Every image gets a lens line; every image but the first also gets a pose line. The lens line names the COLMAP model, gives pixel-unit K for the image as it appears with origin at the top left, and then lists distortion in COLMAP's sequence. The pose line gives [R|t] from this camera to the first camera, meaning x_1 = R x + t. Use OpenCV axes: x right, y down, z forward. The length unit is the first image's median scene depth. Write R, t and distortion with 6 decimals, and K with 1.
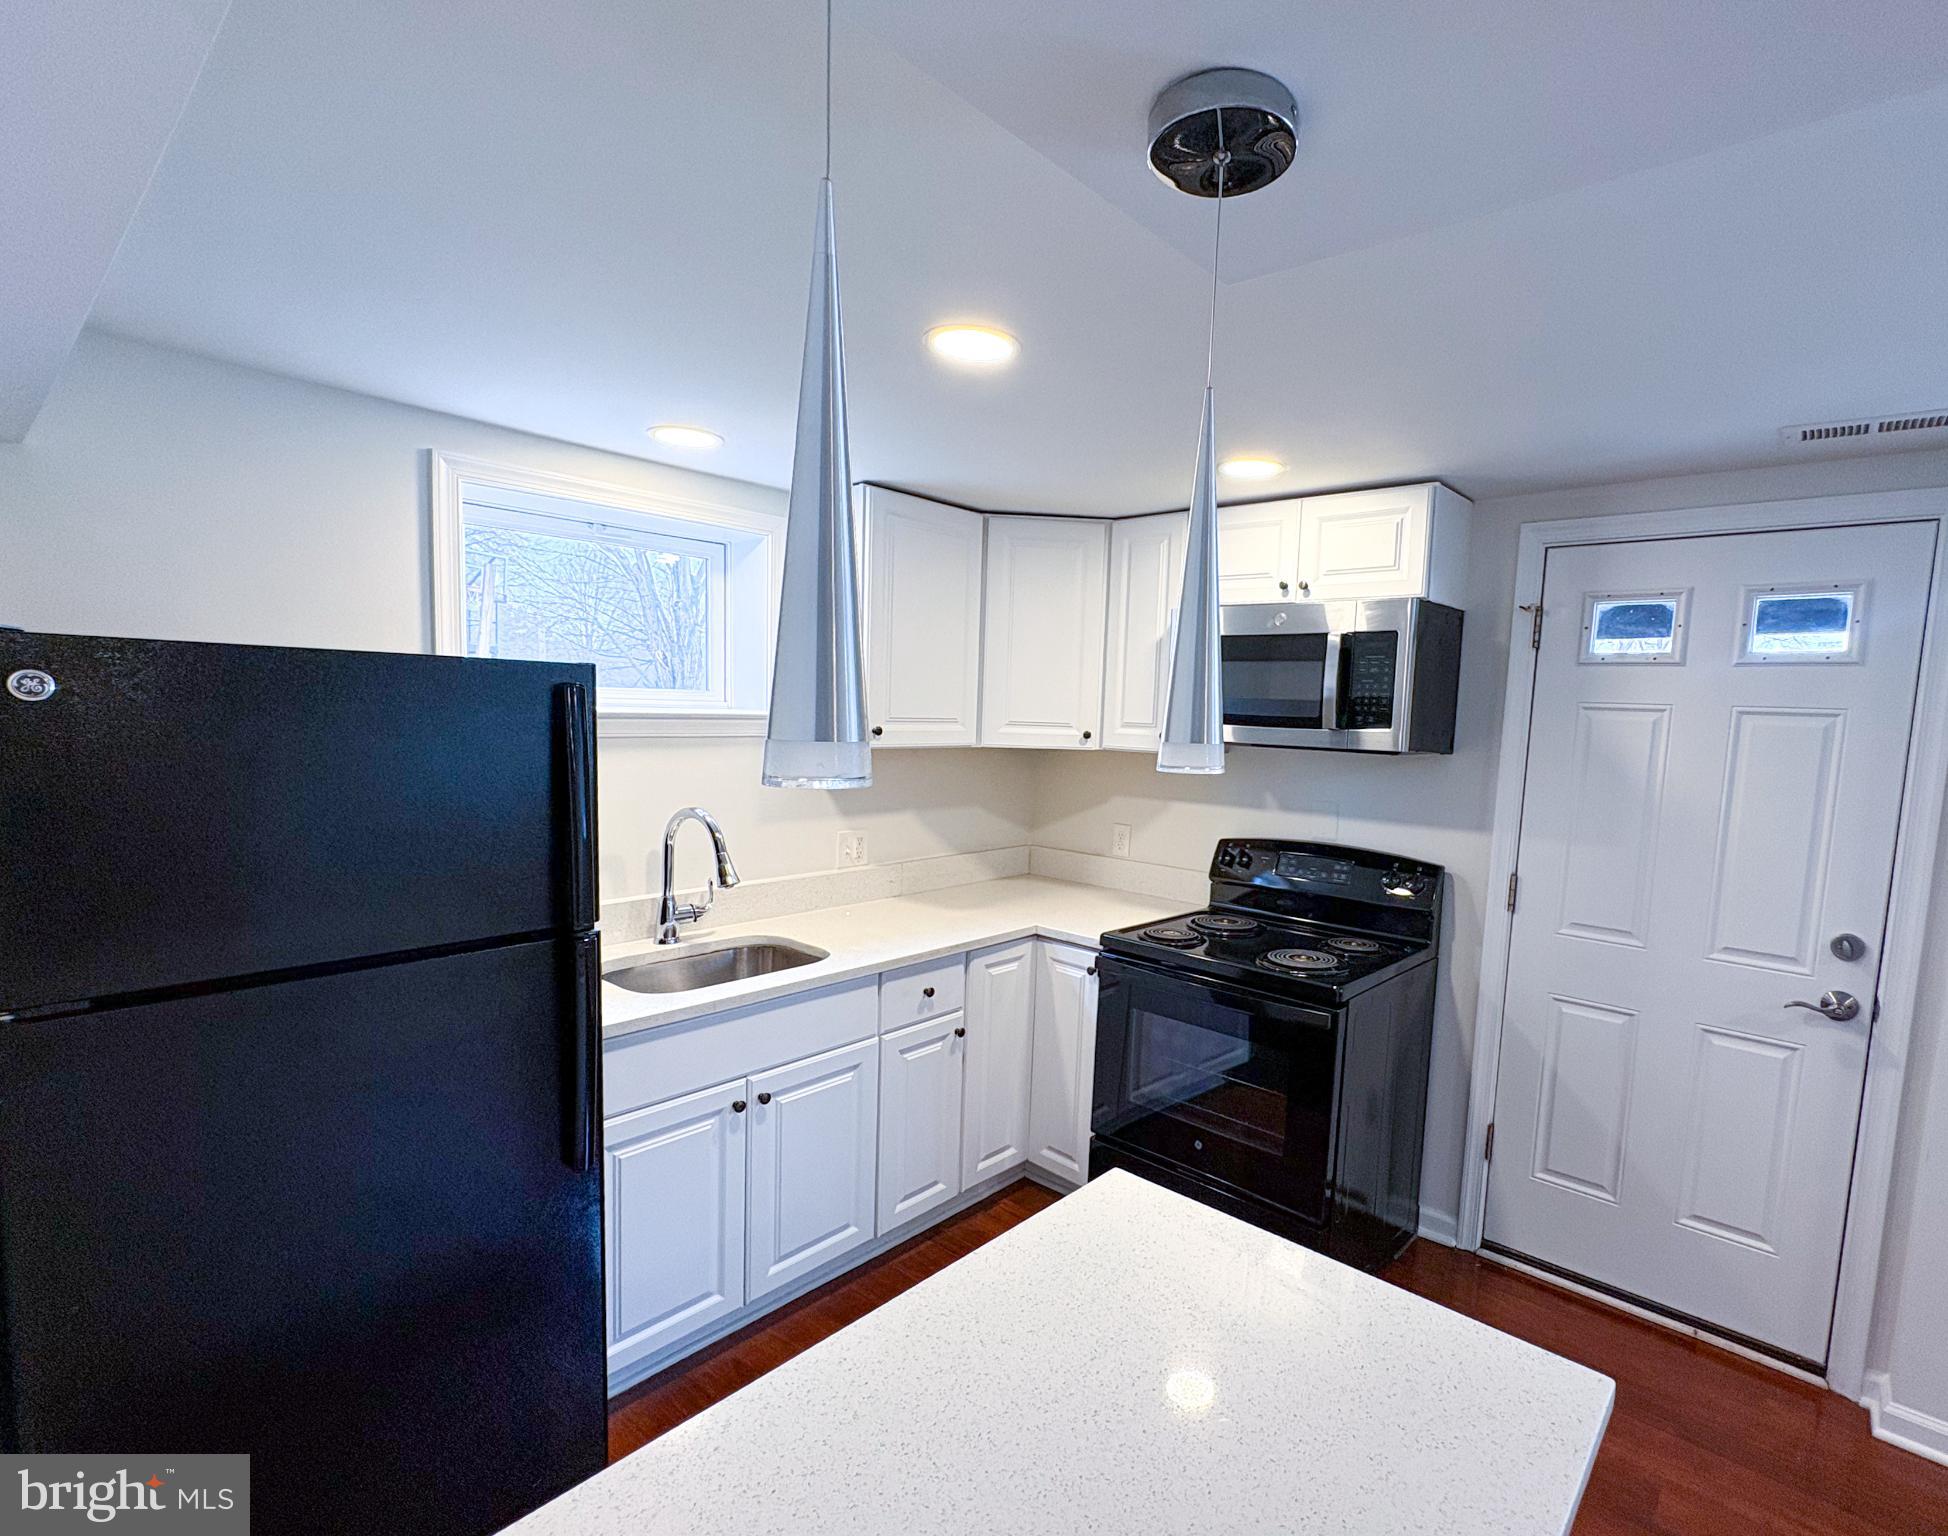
lens RADIAL K [[927.7, 0, 1141.3], [0, 927.7, 795.2], [0, 0, 1]] dist [-0.005901, 0.000667]
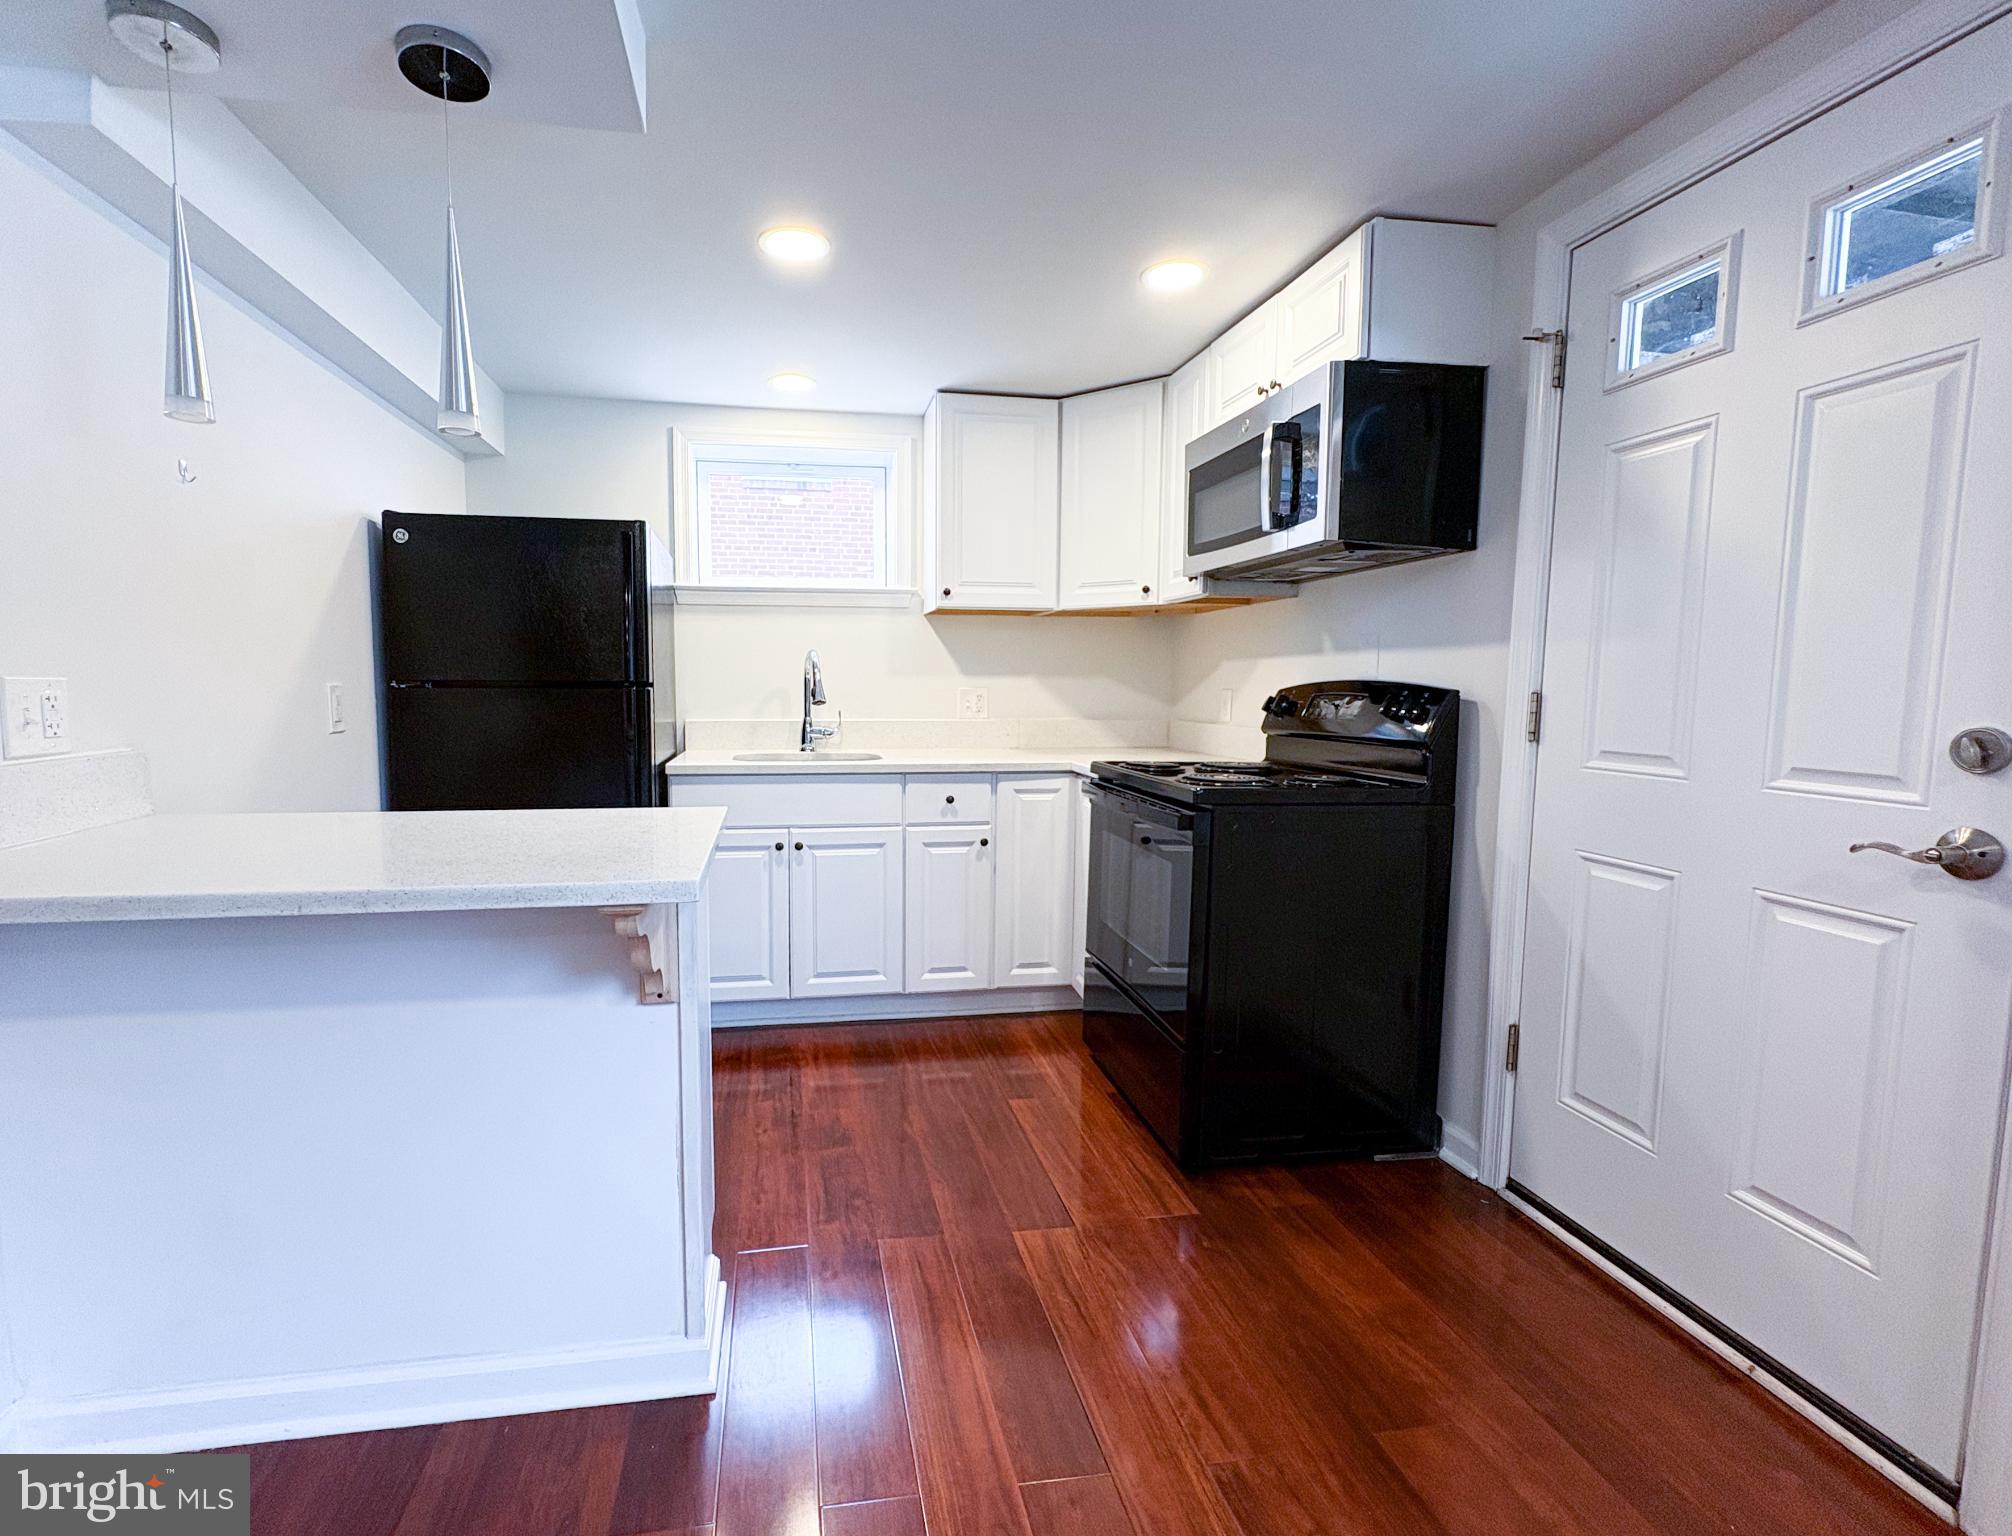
lens RADIAL K [[927.0, 0, 935.0], [0, 927.0, 758.9], [0, 0, 1]] dist [0.001834, -0.001114]
pose [[0.729086, 0.024900, -0.683969, 0.572983], [-0.041789, 0.999093, -0.008173, 0.169130], [0.683145, 0.034542, 0.729465, 0.108719]]
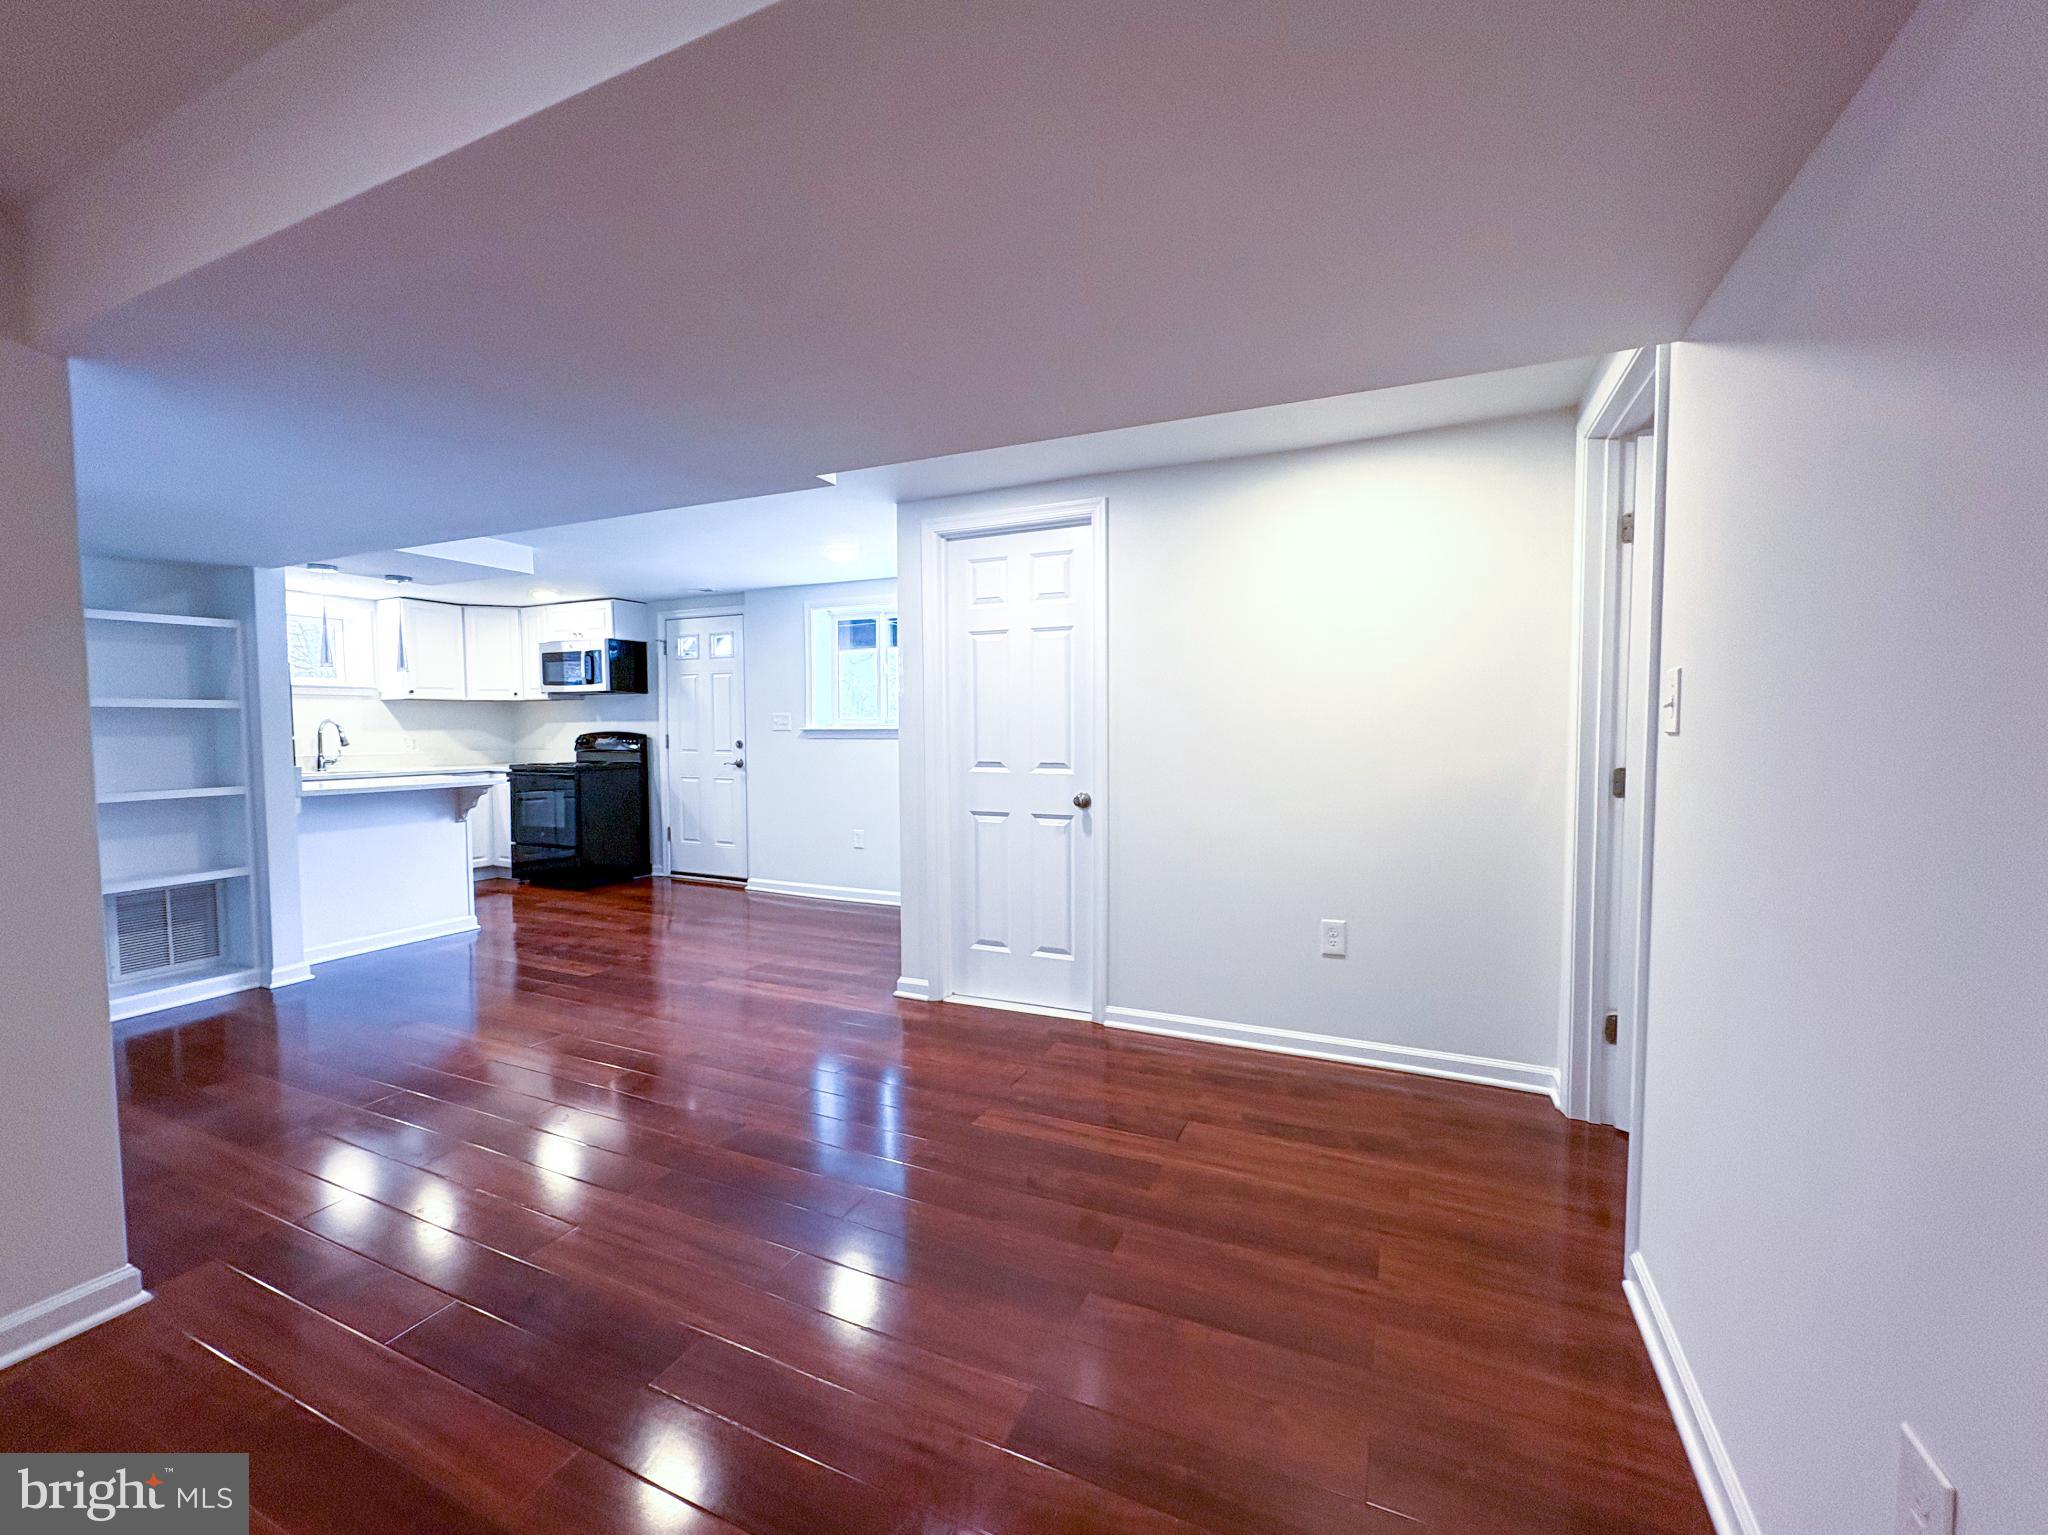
lens RADIAL K [[824.8, 0, 1013.2], [0, 824.8, 777.0], [0, 0, 1]] dist [-0.001096, 0.000134]
pose [[0.976785, -0.051145, 0.208025, 0.914364], [0.055893, 0.998292, -0.017003, 0.318729], [-0.206800, 0.028236, 0.977976, -1.683852]]
